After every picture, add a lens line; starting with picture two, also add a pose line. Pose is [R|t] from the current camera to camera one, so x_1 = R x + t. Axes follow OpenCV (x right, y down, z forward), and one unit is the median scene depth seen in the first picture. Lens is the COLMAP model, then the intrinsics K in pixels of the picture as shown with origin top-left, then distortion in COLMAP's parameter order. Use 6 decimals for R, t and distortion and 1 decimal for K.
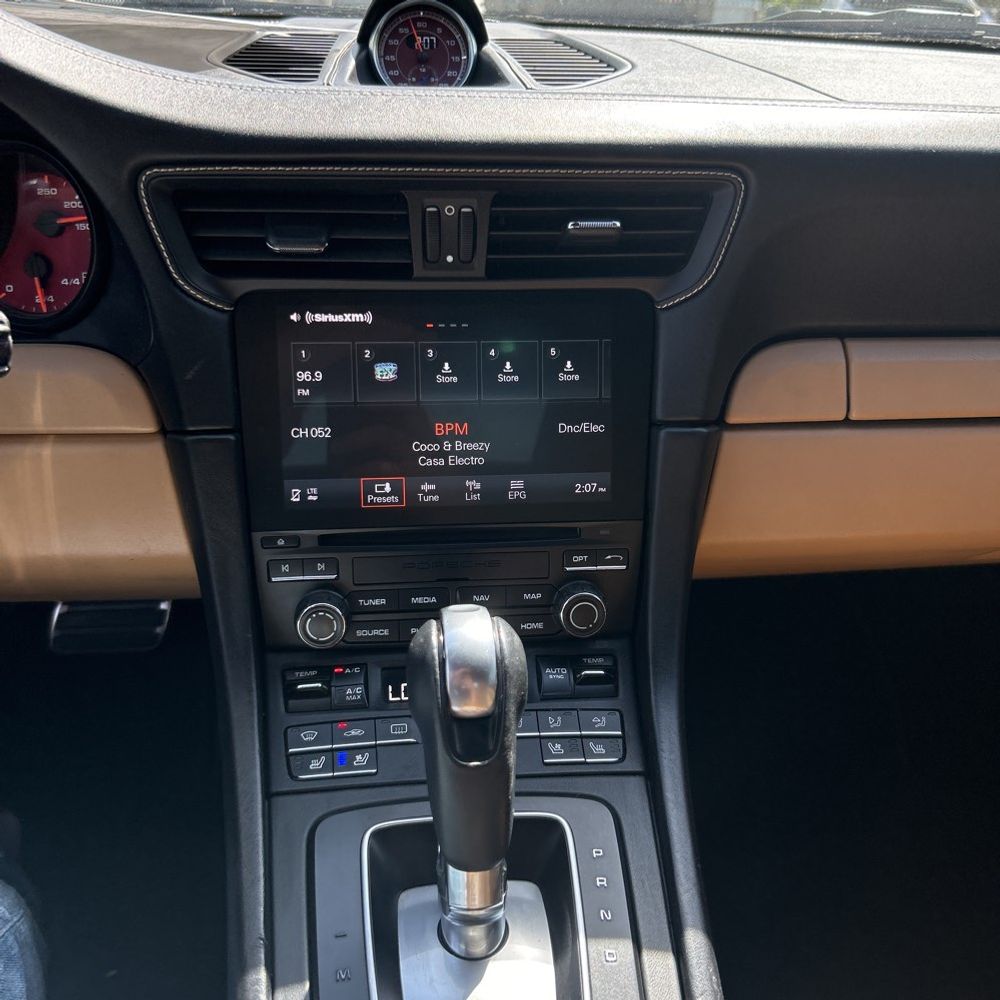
lens RADIAL K [[1010.8, 0, 497.8], [0, 1010.8, 492.4], [0, 0, 1]] dist [0.003156, 0.000000]
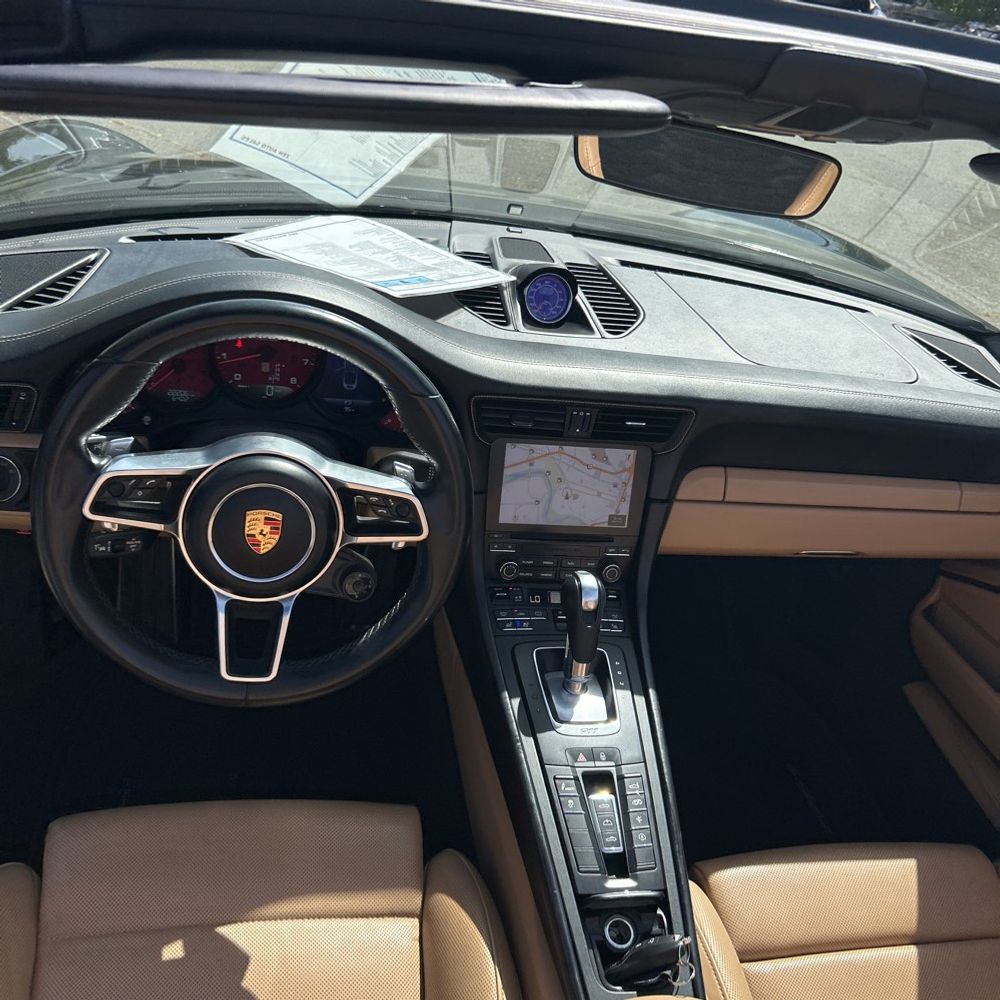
lens RADIAL K [[1010.8, 0, 501.7], [0, 1010.8, 505.0], [0, 0, 1]] dist [0.003156, 0.000000]
pose [[0.986541, 0.080094, 0.142558, -0.560738], [-0.093667, 0.991418, 0.091193, -0.251517], [-0.134030, -0.103318, 0.985577, -1.416146]]
